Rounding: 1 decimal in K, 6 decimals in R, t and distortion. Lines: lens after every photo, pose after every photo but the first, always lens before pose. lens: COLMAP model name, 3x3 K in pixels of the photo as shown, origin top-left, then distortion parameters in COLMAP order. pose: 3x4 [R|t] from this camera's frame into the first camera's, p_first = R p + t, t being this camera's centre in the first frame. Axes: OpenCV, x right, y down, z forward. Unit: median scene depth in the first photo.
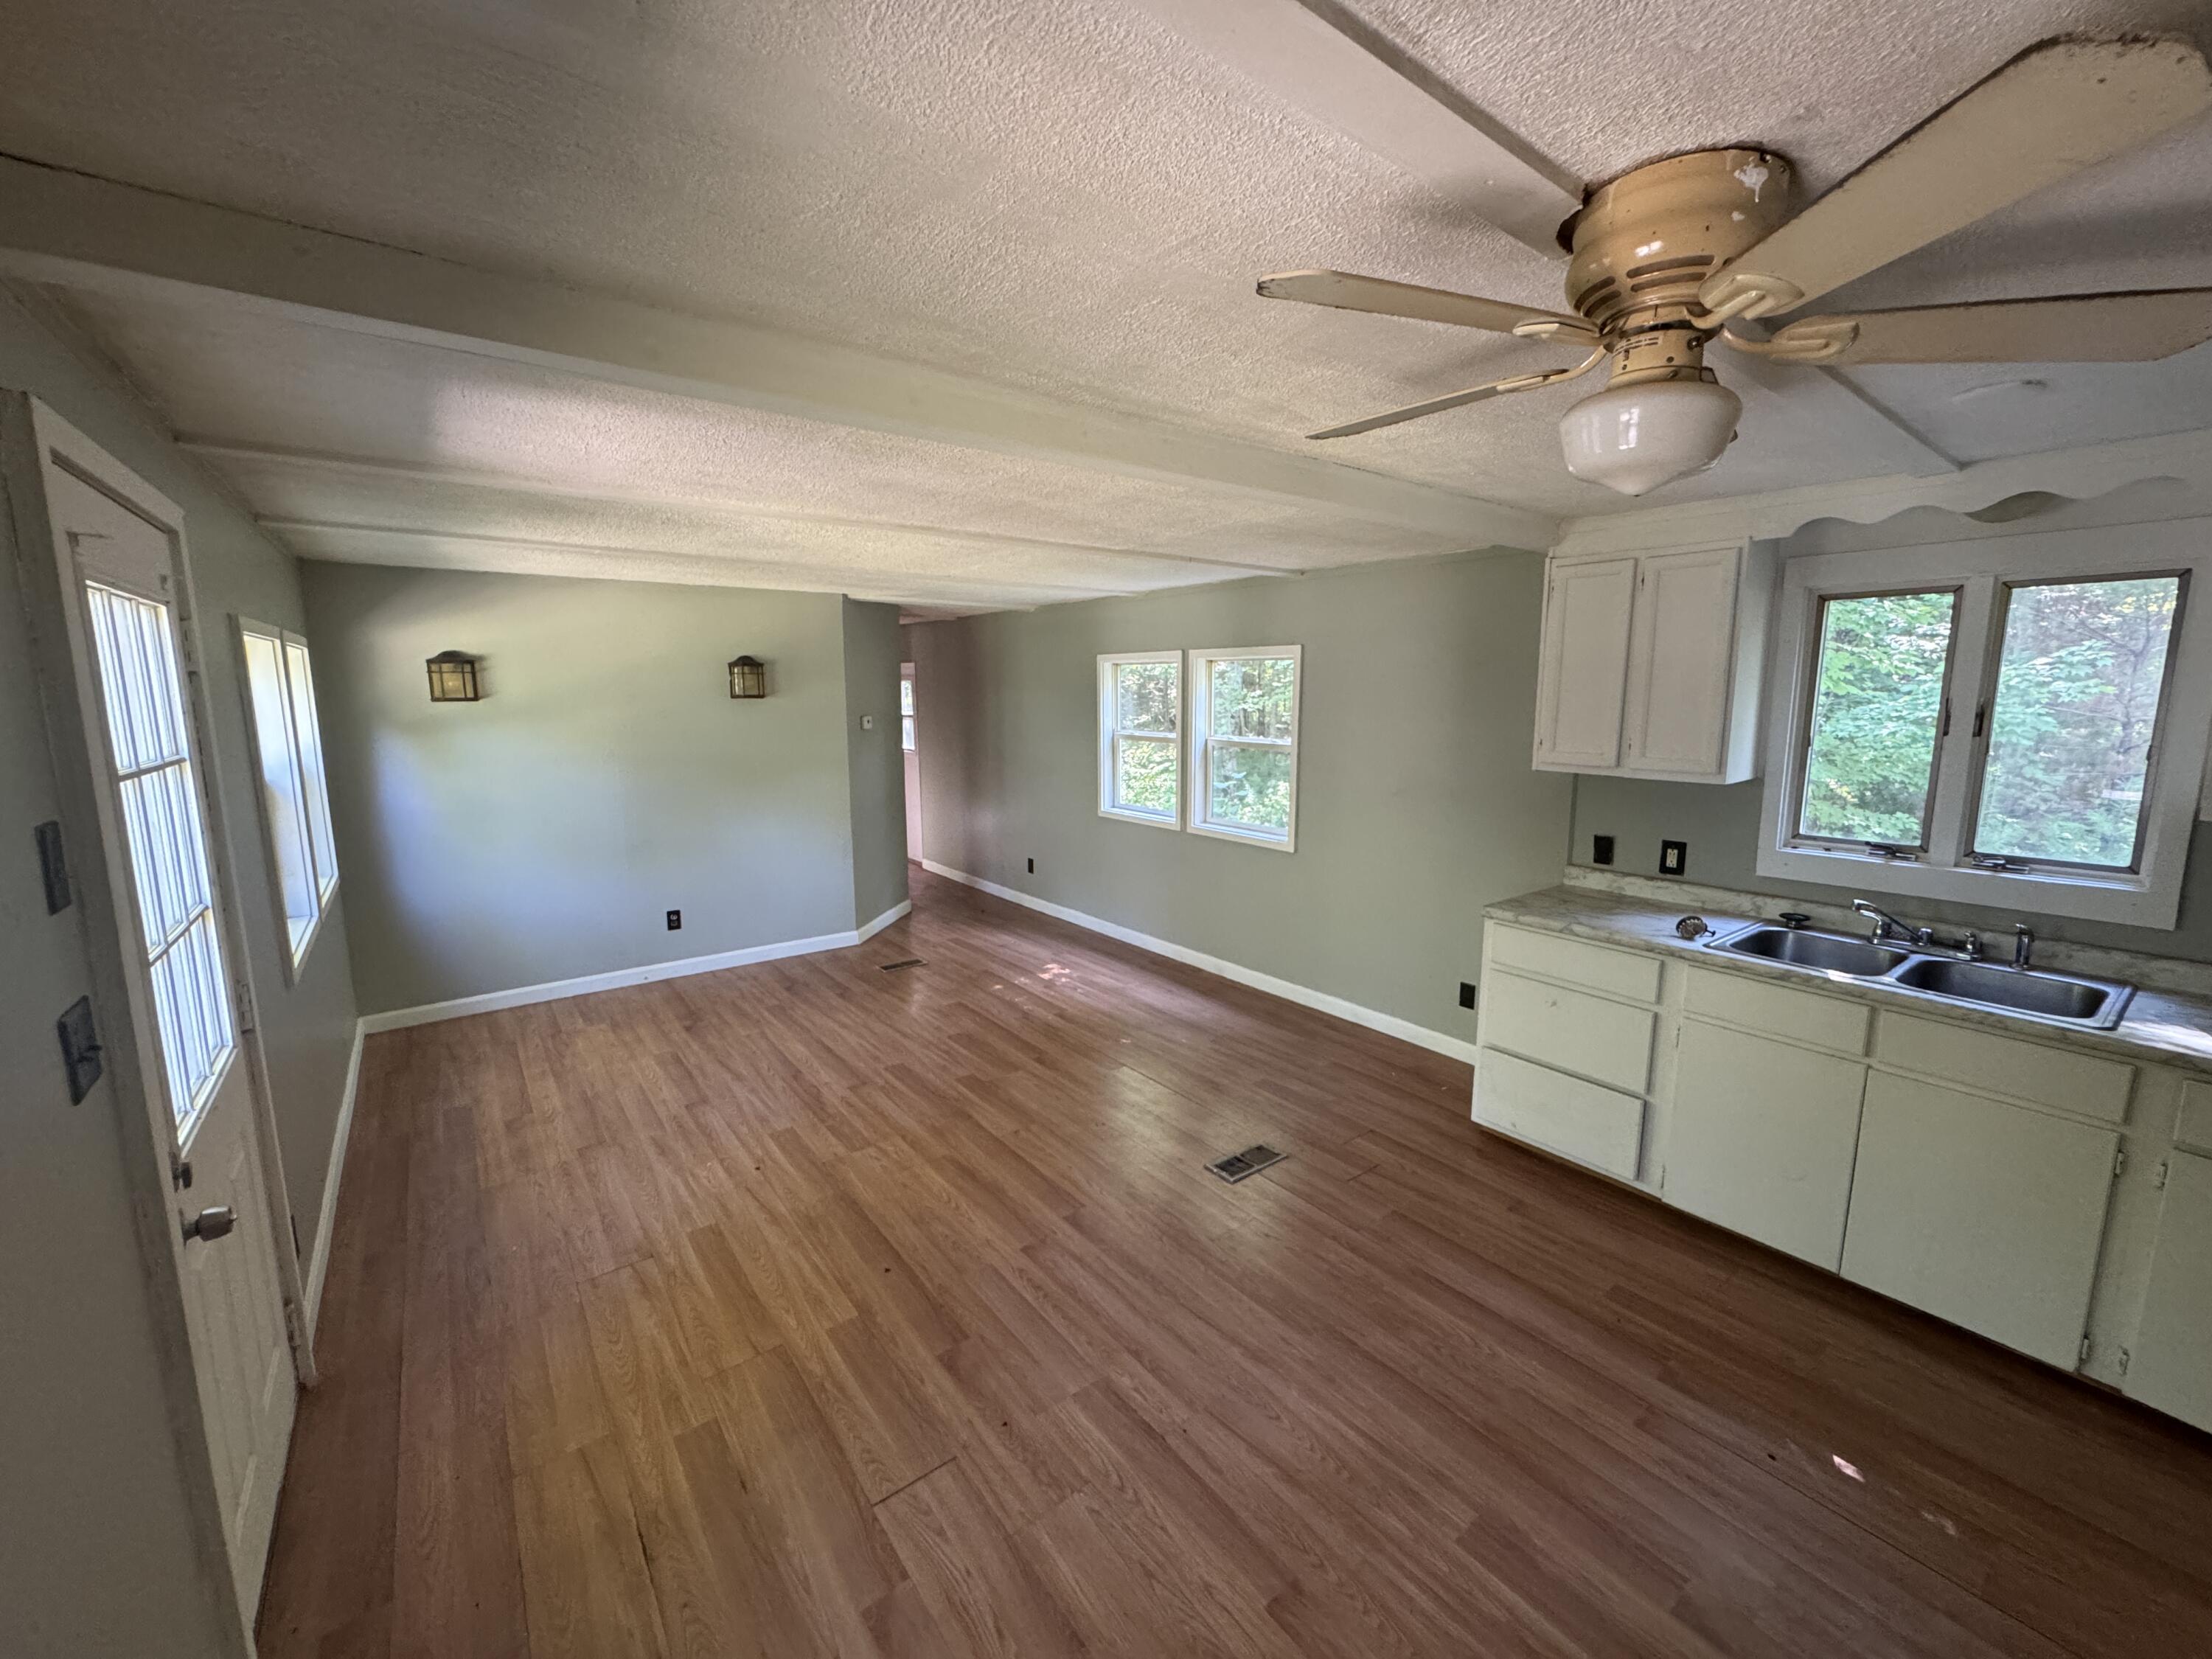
lens RADIAL K [[881.9, 0, 1107.8], [0, 881.9, 820.9], [0, 0, 1]] dist [-0.002765, 0.000265]
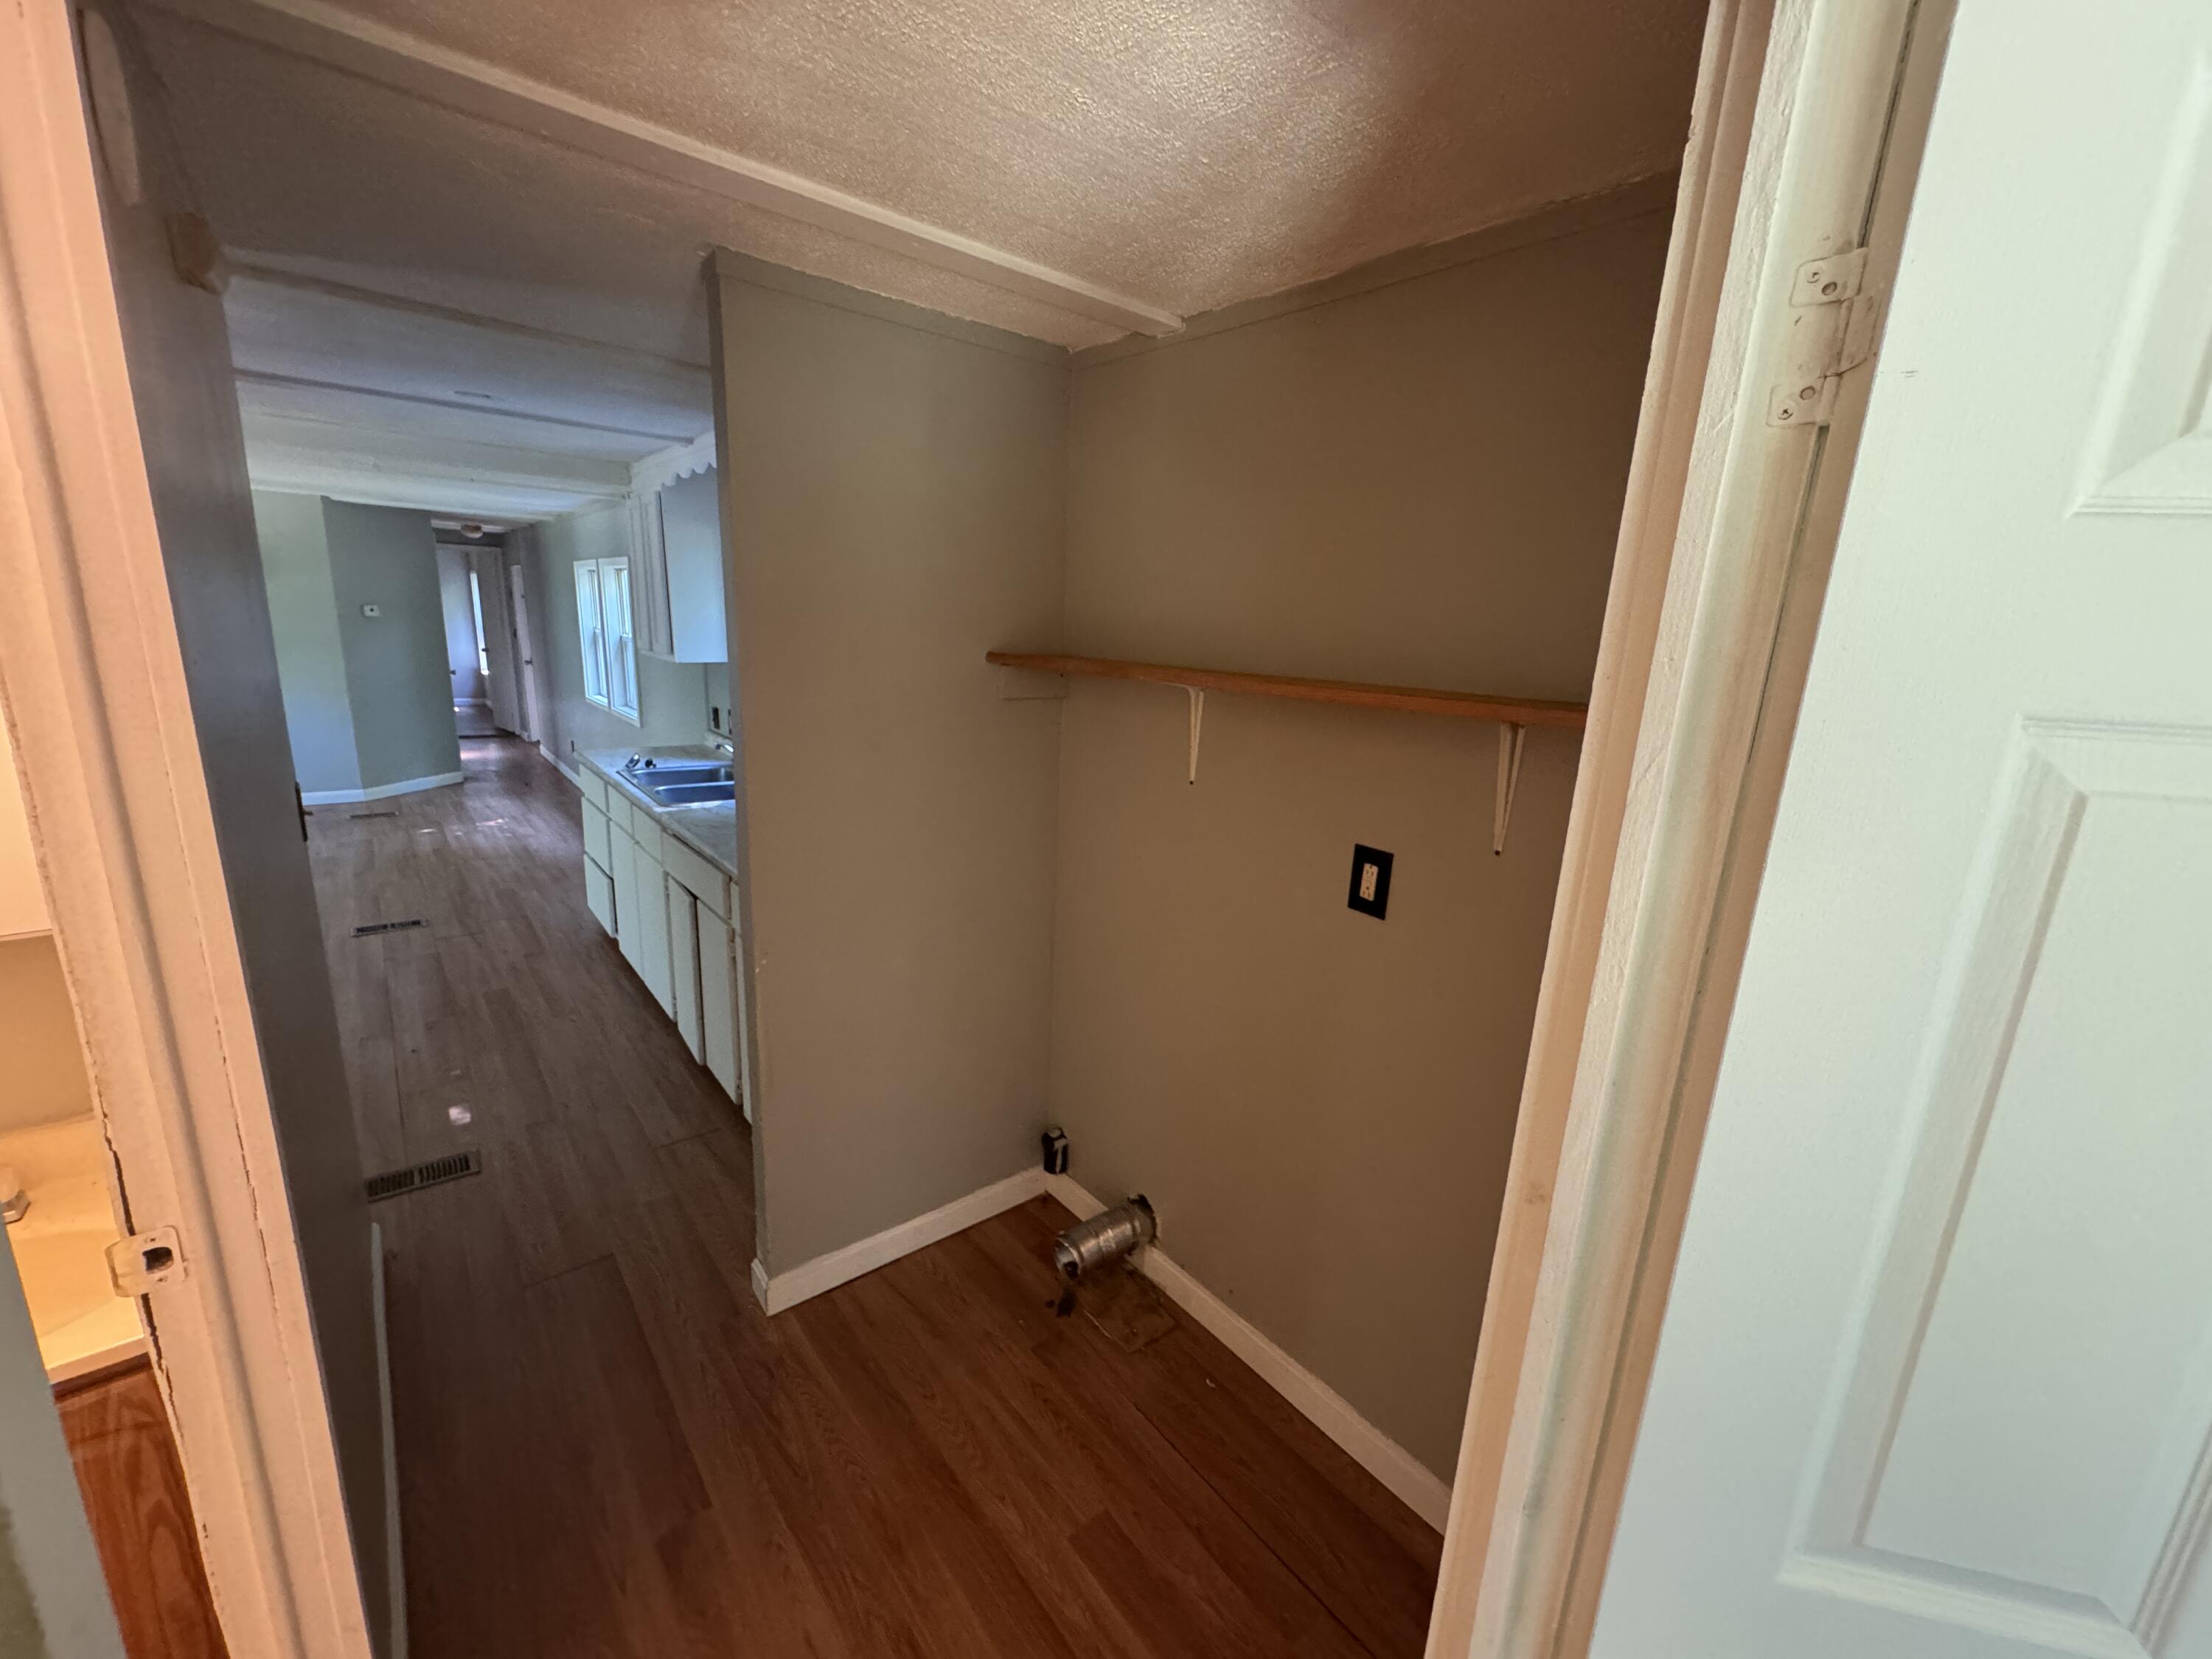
lens RADIAL K [[881.9, 0, 1103.8], [0, 881.9, 827.2], [0, 0, 1]] dist [-0.002765, 0.000265]
pose [[0.997717, 0.038306, 0.055611, 1.349982], [-0.042601, 0.996024, 0.078237, 0.086049], [-0.052393, -0.080428, 0.995383, -0.470050]]
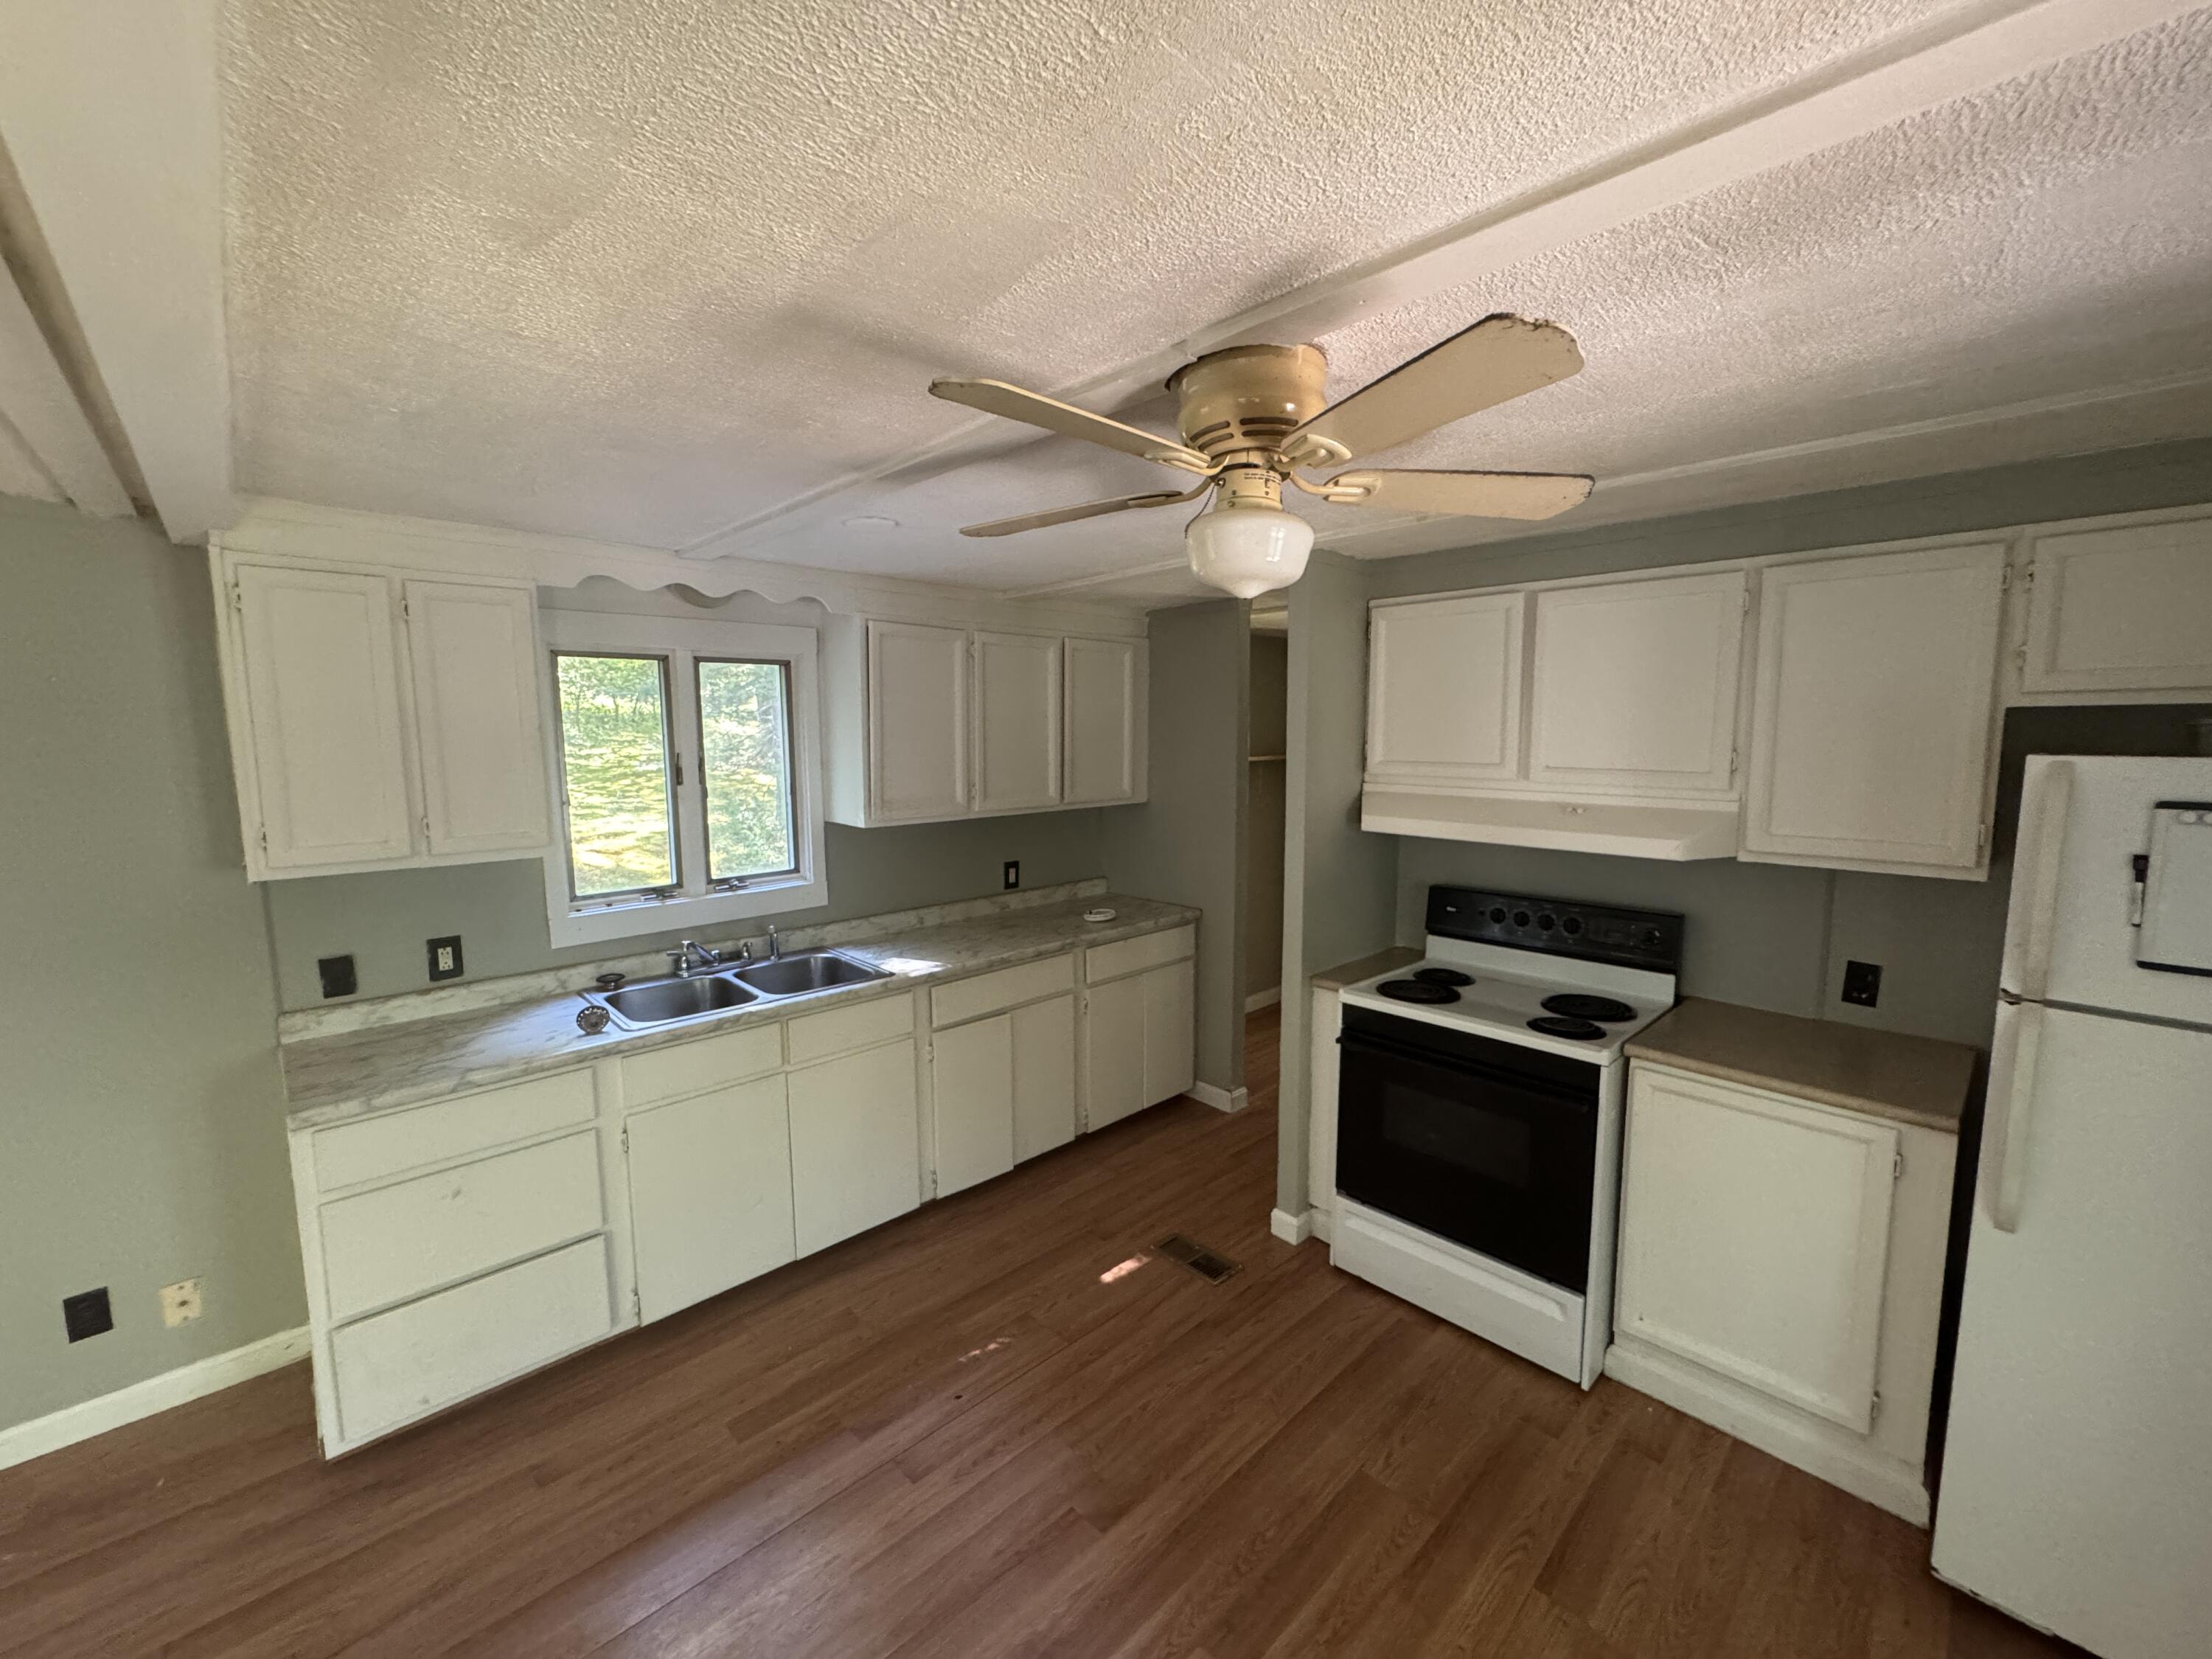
lens RADIAL K [[881.9, 0, 1104.1], [0, 881.9, 823.0], [0, 0, 1]] dist [-0.002765, 0.000265]
pose [[-0.114536, -0.104379, 0.987920, -0.243171], [0.153874, 0.980599, 0.121445, -0.098852], [-0.981430, 0.165925, -0.096253, 0.551575]]
